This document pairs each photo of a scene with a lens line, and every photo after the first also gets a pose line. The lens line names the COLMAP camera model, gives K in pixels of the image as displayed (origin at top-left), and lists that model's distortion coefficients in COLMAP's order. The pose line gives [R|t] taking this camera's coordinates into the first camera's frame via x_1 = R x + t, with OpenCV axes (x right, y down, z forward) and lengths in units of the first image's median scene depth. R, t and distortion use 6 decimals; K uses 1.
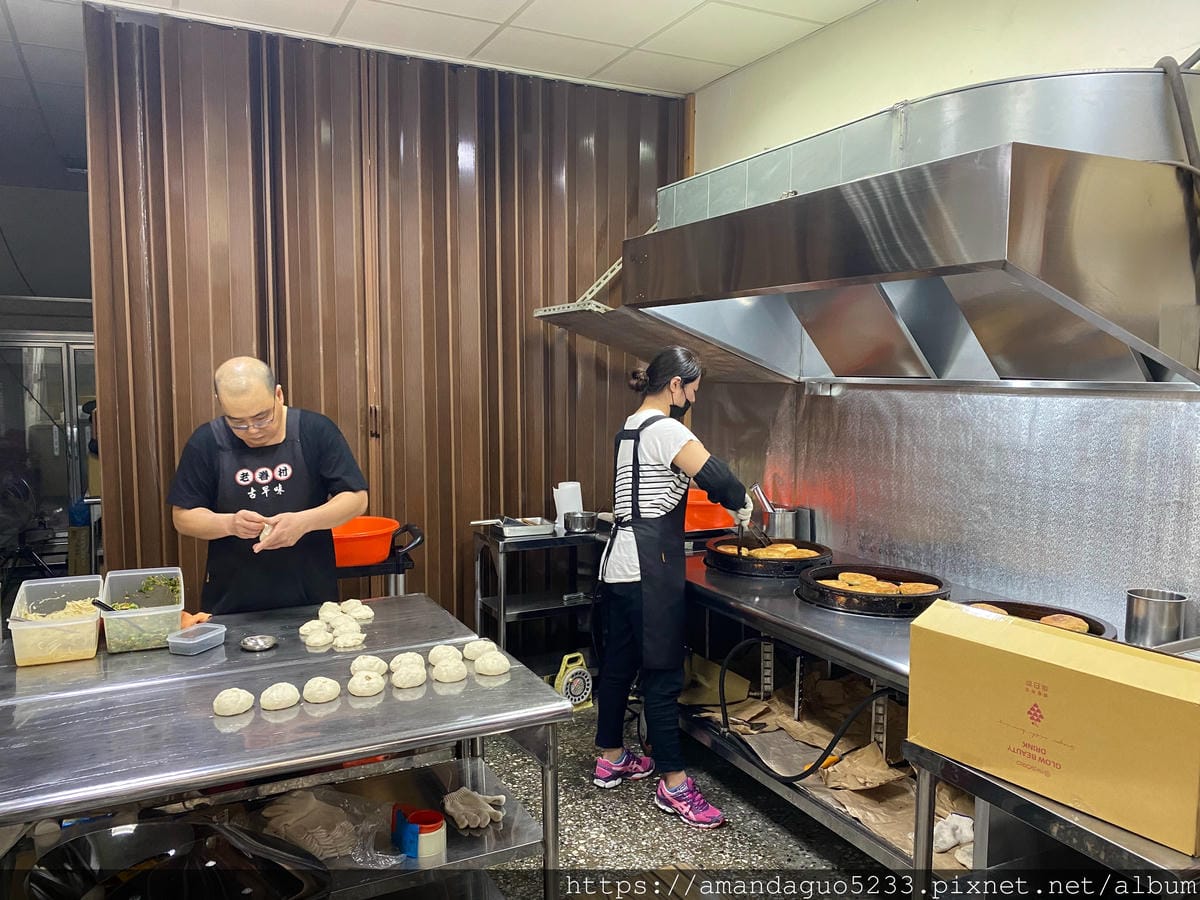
lens RADIAL K [[942.0, 0, 600.0], [0, 942.0, 450.0], [0, 0, 1]] dist [0.081640, -0.086791]
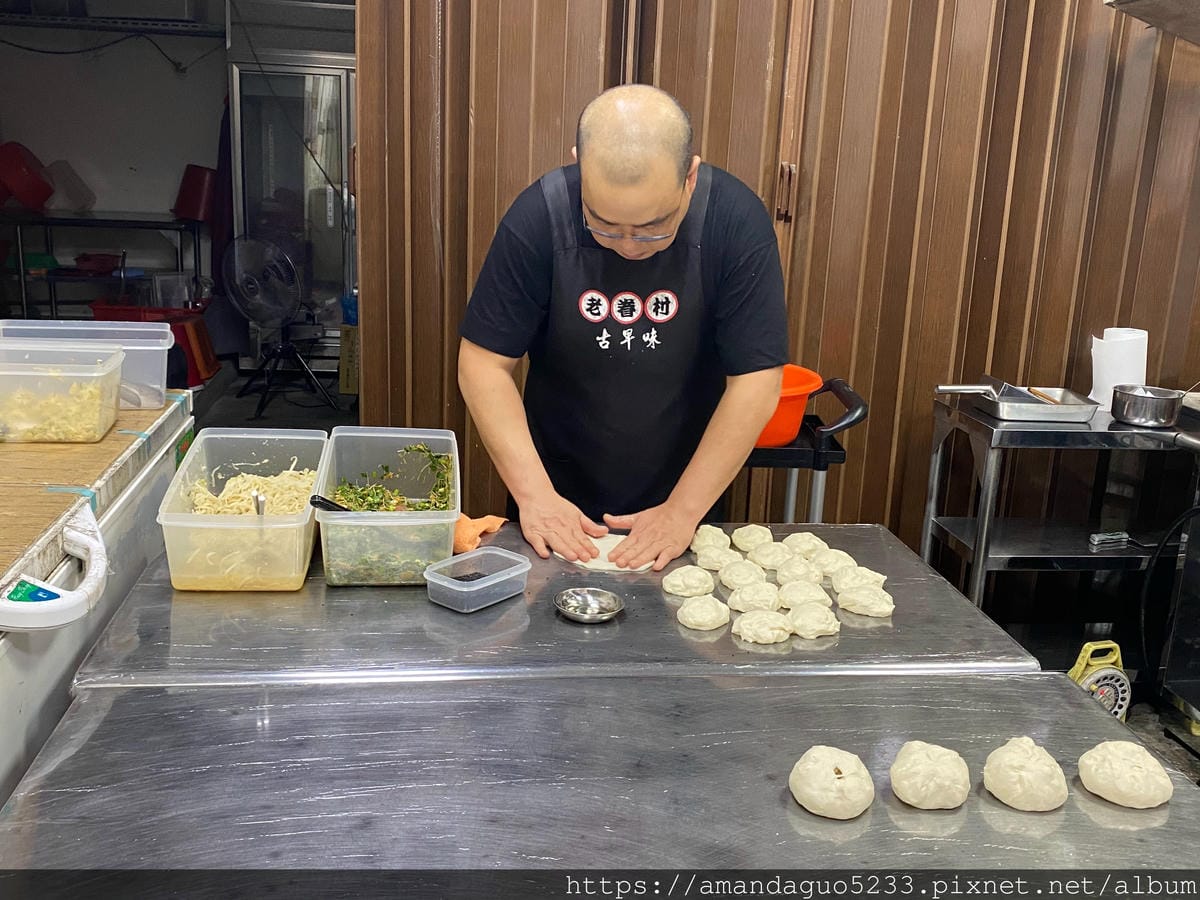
lens RADIAL K [[1178.7, 0, 600.0], [0, 1178.7, 450.0], [0, 0, 1]] dist [0.015994, -0.011762]
pose [[0.946938, 0.120729, -0.297882, -0.113903], [-0.072539, 0.983138, 0.167865, 0.010960], [0.313125, -0.137350, 0.939727, 0.275191]]
